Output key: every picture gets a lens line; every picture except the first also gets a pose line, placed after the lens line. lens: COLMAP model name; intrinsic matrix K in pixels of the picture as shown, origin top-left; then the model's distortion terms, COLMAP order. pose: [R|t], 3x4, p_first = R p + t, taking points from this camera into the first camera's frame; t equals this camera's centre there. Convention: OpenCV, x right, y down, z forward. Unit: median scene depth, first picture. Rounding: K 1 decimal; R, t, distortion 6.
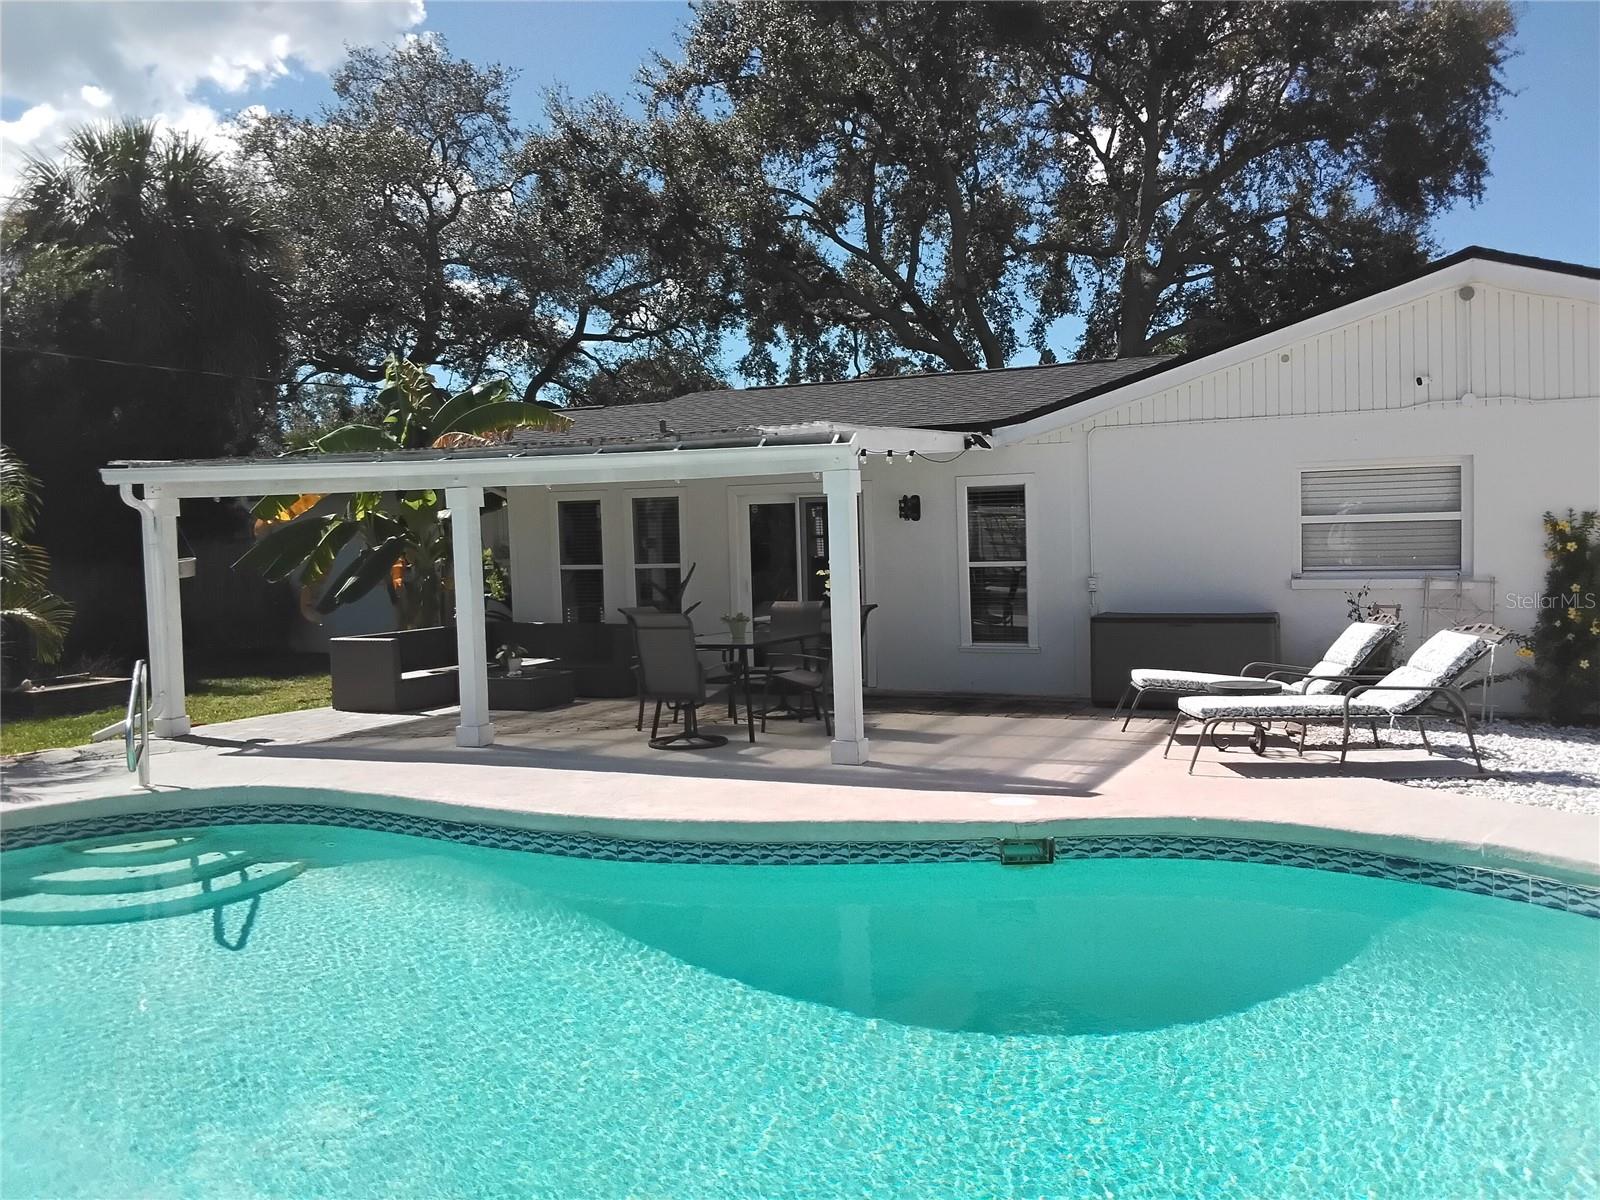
lens RADIAL K [[1247.4, 0, 813.7], [0, 1247.4, 603.1], [0, 0, 1]] dist [0.101249, -0.147622]
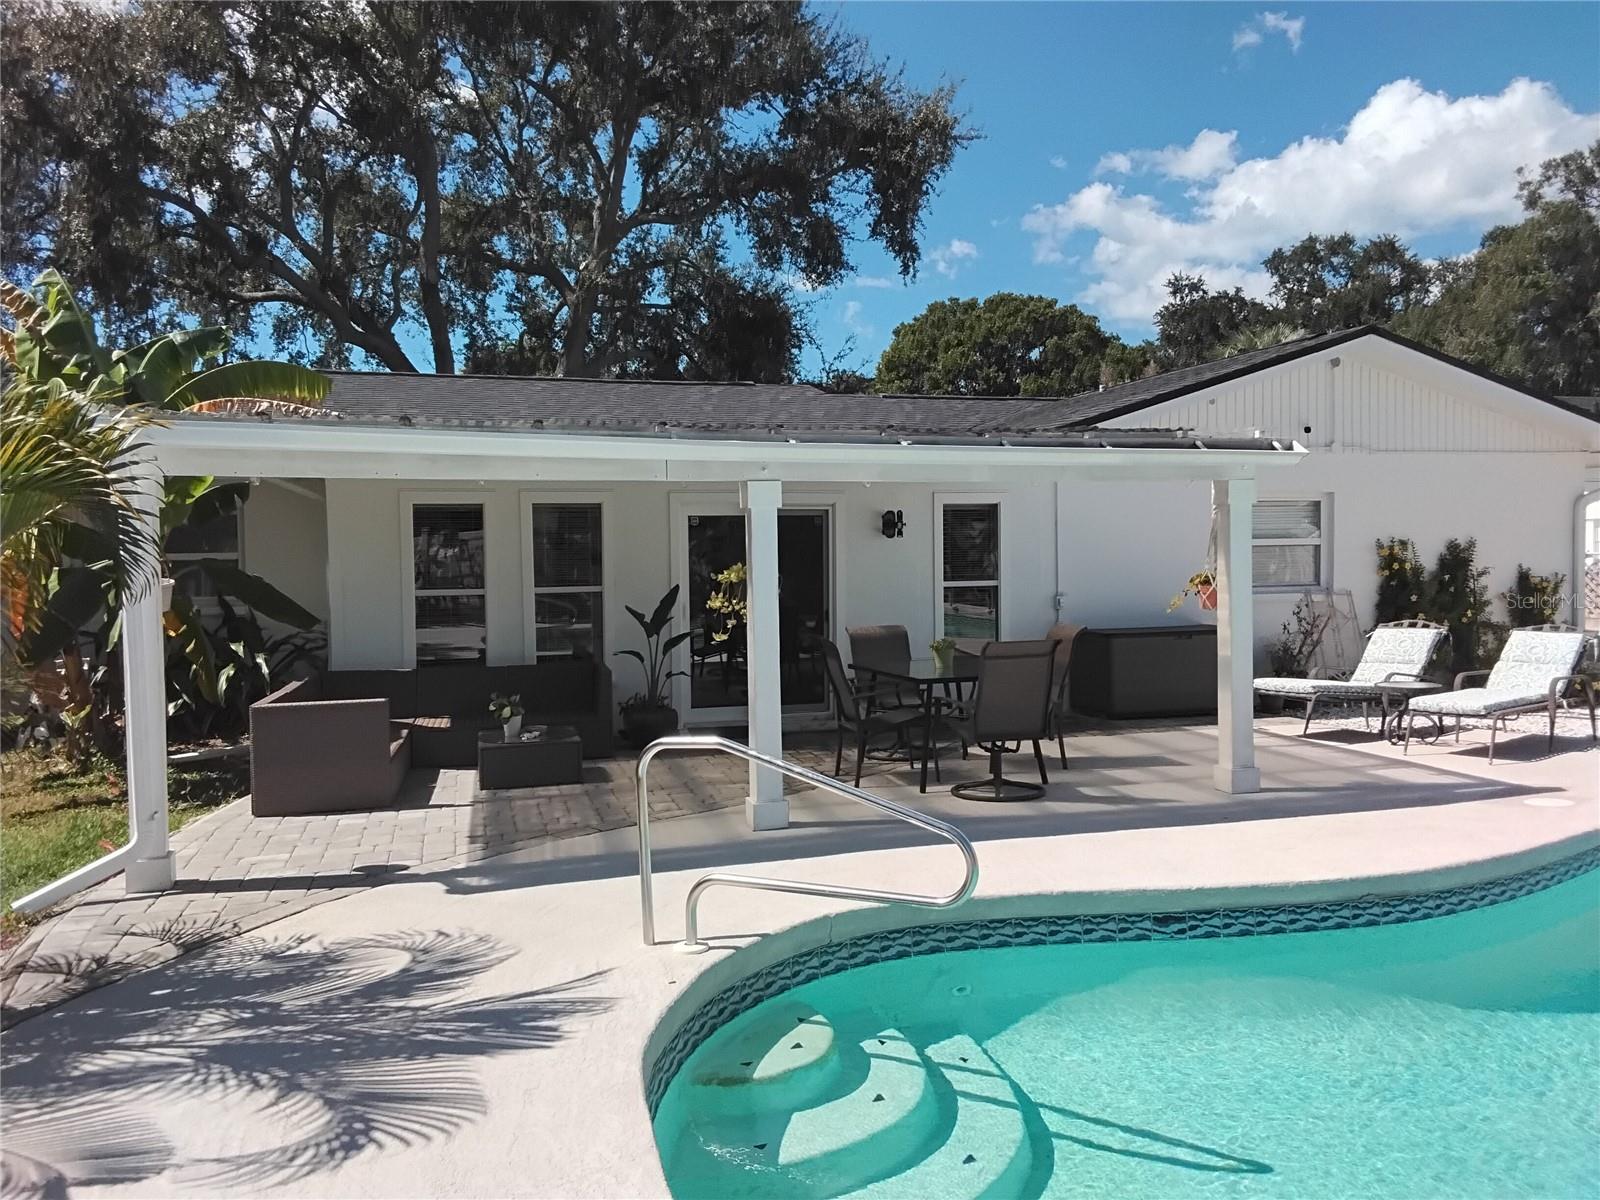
lens RADIAL K [[1247.4, 0, 805.4], [0, 1247.4, 605.9], [0, 0, 1]] dist [0.101249, -0.147622]
pose [[0.781512, -0.014280, 0.623727, -0.632905], [0.027390, 0.999559, -0.011435, -0.007175], [-0.623289, 0.026021, 0.781558, 0.359099]]
